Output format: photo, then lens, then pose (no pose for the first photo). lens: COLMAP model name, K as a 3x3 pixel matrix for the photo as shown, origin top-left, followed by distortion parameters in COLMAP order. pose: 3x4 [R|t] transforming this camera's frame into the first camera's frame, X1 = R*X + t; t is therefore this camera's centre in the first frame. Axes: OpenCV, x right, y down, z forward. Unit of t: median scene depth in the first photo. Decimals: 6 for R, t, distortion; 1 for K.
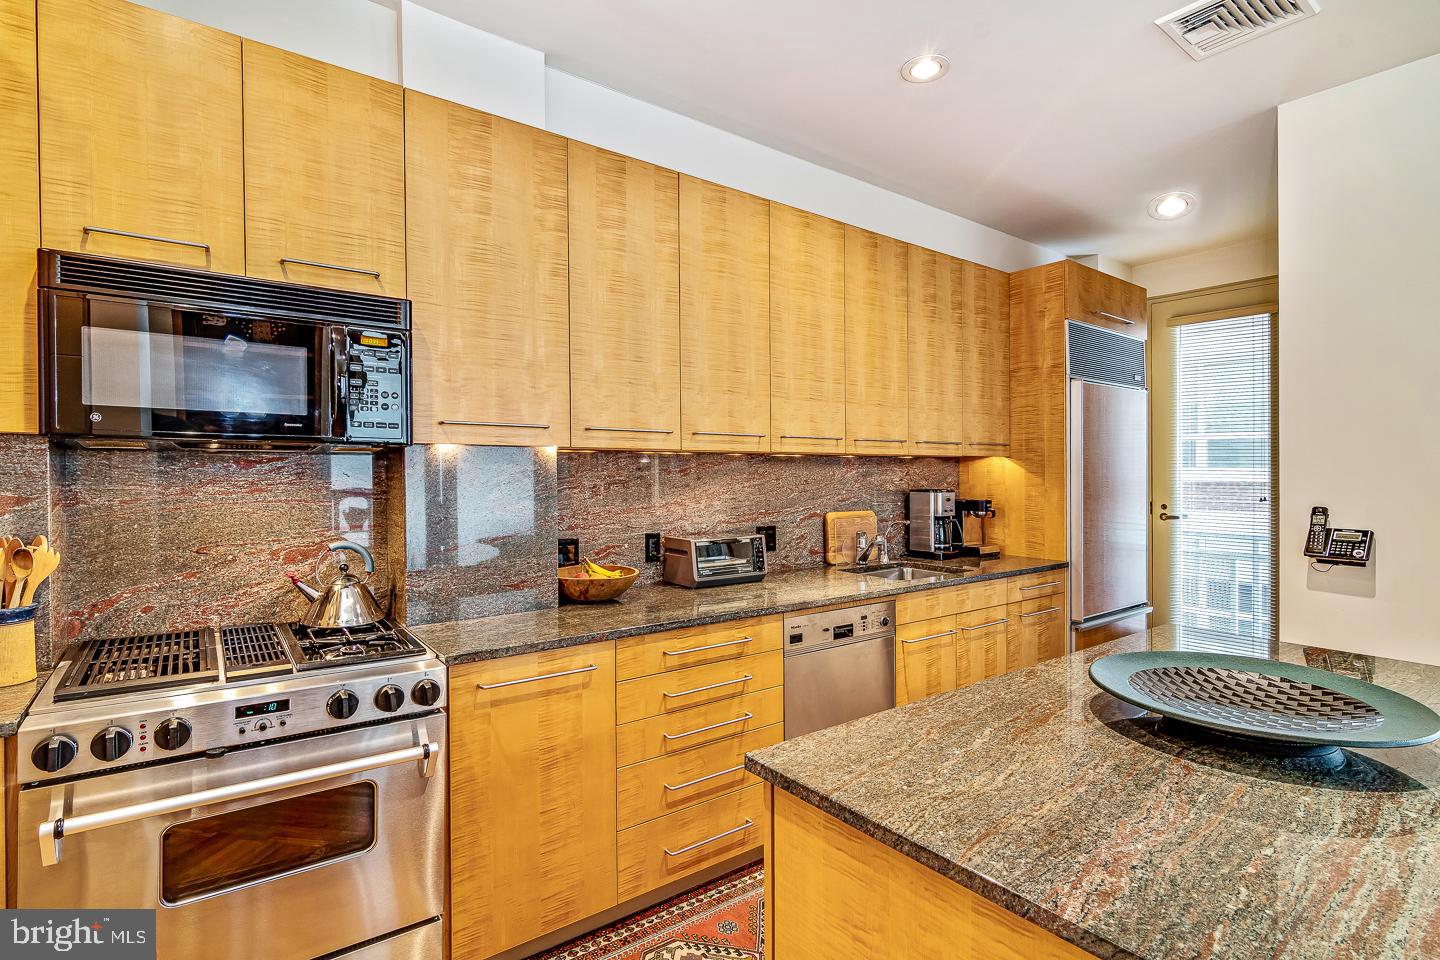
lens RADIAL K [[700.4, 0, 713.7], [0, 700.4, 466.9], [0, 0, 1]] dist [-0.006998, -0.001062]
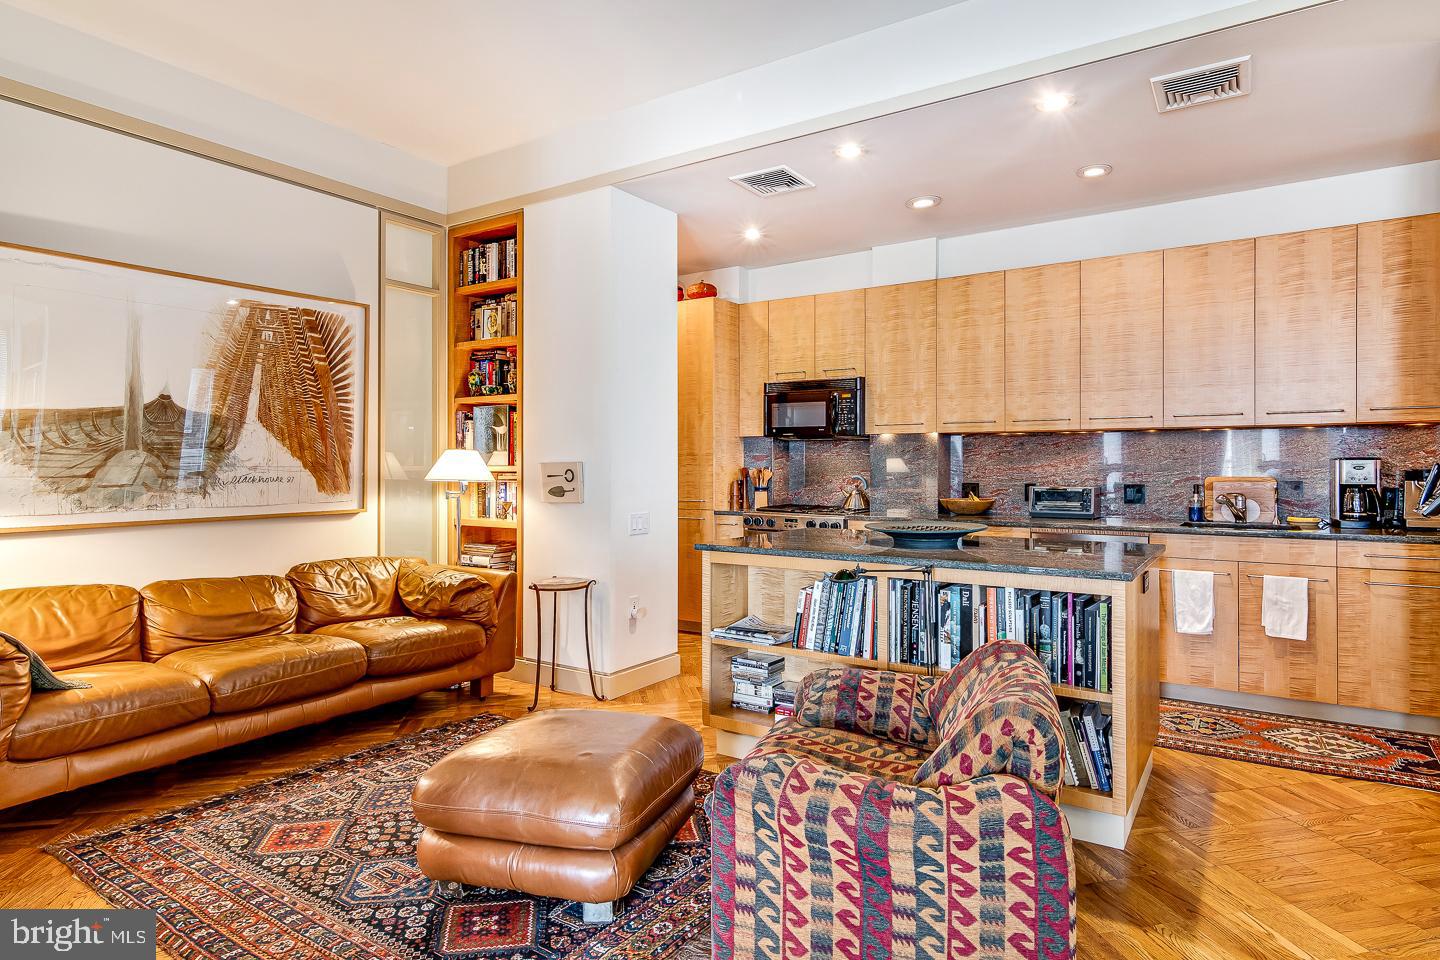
lens RADIAL K [[769.9, 0, 747.7], [0, 769.9, 474.4], [0, 0, 1]] dist [-0.002294, -0.006148]
pose [[0.360122, 0.007171, -0.932878, 1.576911], [0.004227, 0.999948, 0.009319, 0.065389], [0.932896, -0.007300, 0.360072, -0.289767]]
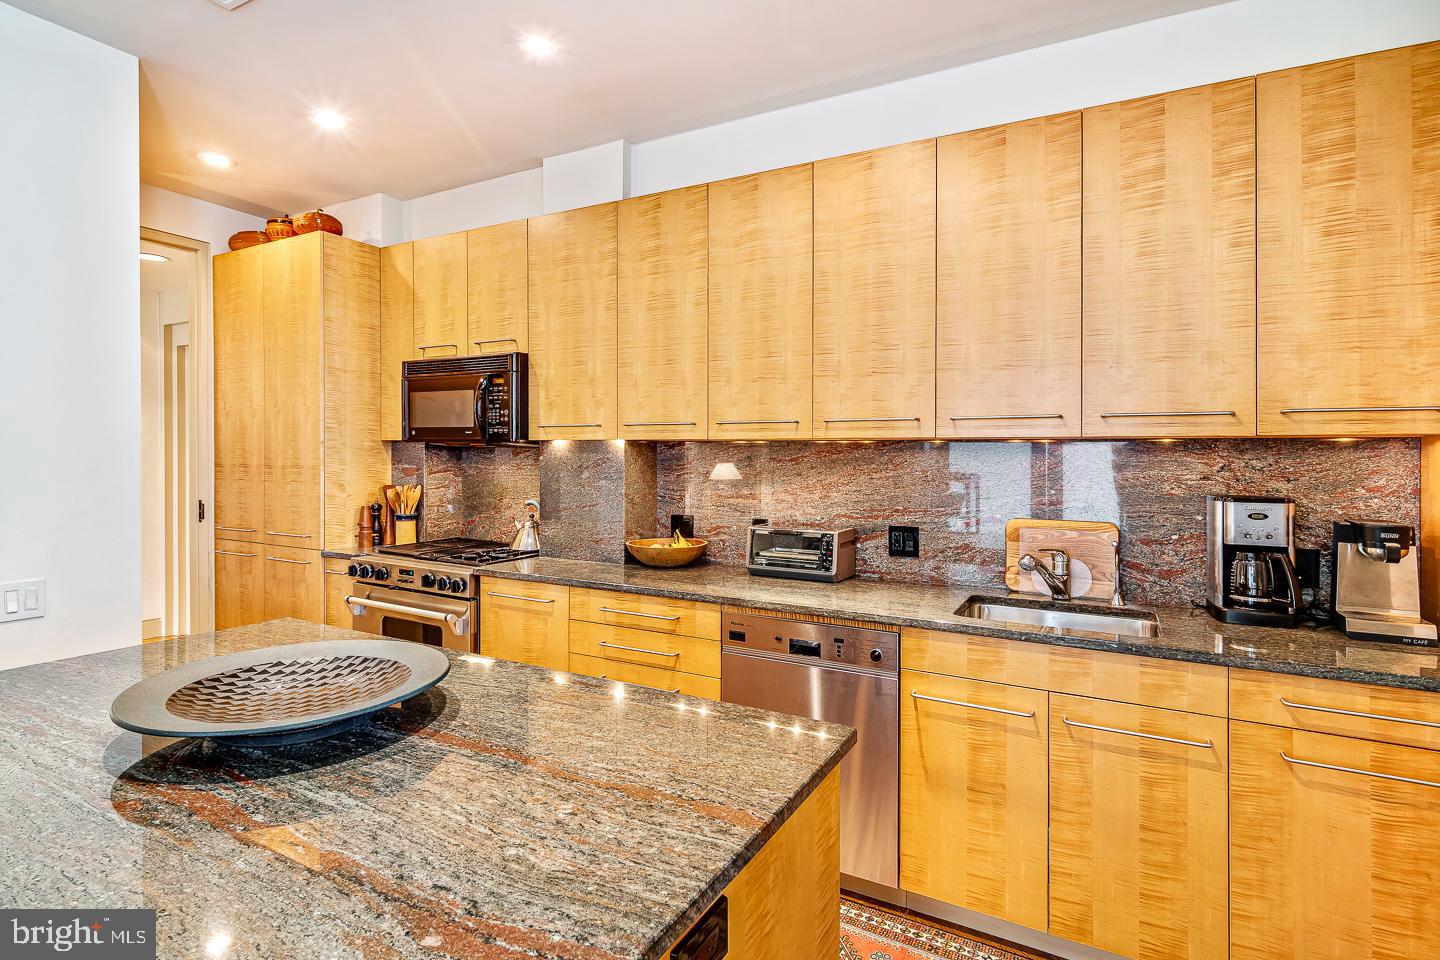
lens RADIAL K [[678.6, 0, 736.1], [0, 678.6, 457.6], [0, 0, 1]] dist [-0.010220, -0.001764]
pose [[0.439376, -0.001655, -0.898302, 0.962979], [-0.005785, 0.999972, -0.004672, 0.008994], [0.898285, 0.007249, 0.439354, 0.613356]]
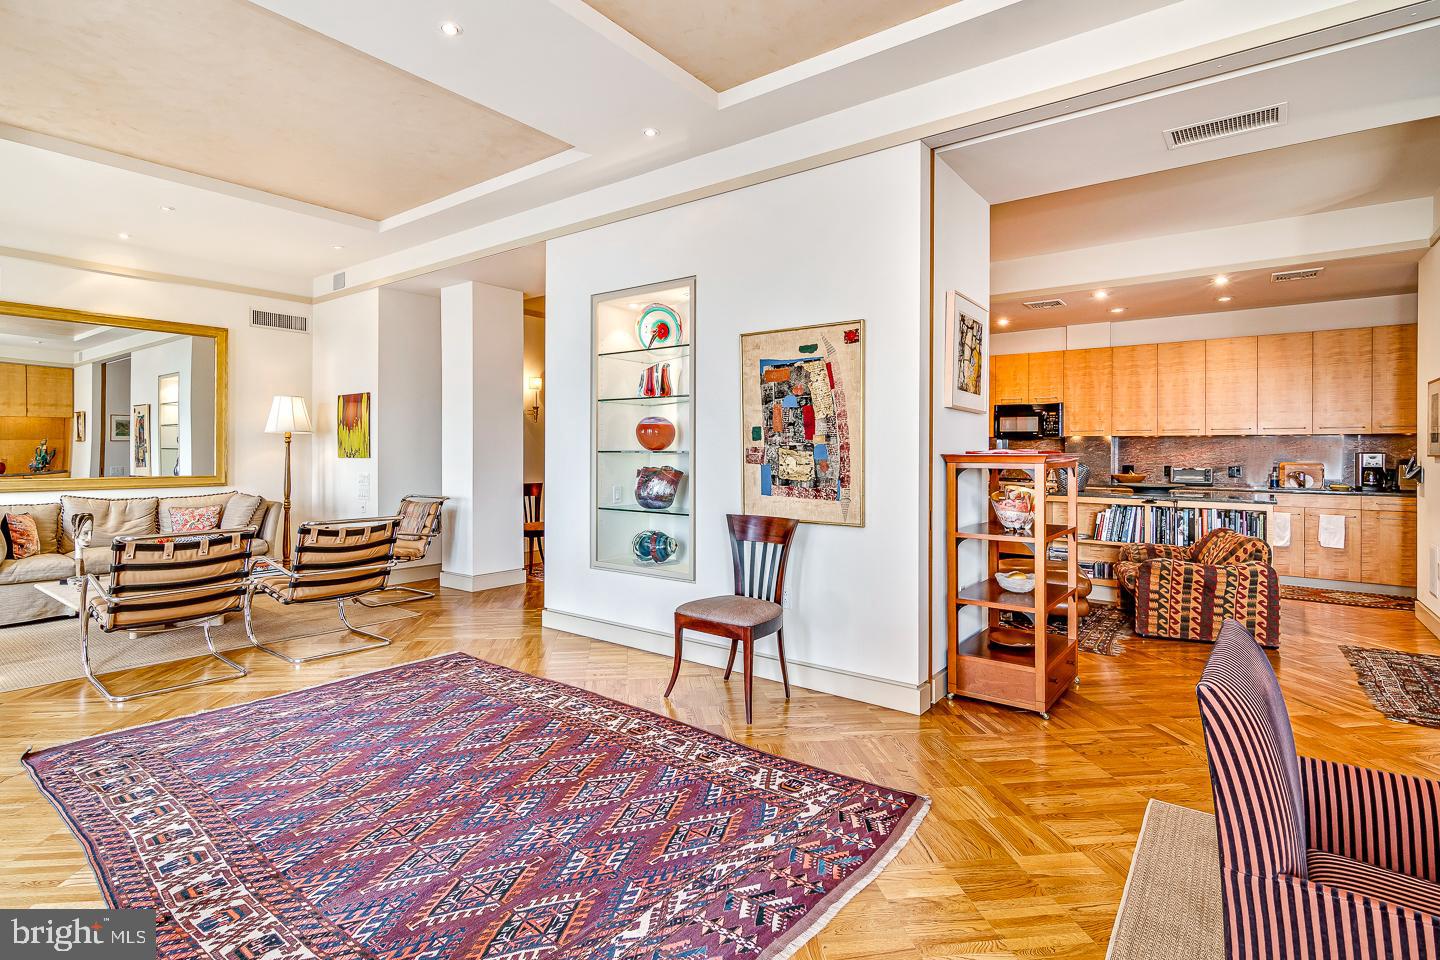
lens RADIAL K [[700.4, 0, 715.9], [0, 700.4, 455.4], [0, 0, 1]] dist [-0.006998, -0.001062]
pose [[0.292163, 0.003226, -0.956363, 2.403629], [-0.003449, 0.999991, 0.002320, 0.064090], [0.956362, 0.002620, 0.292171, -1.795509]]
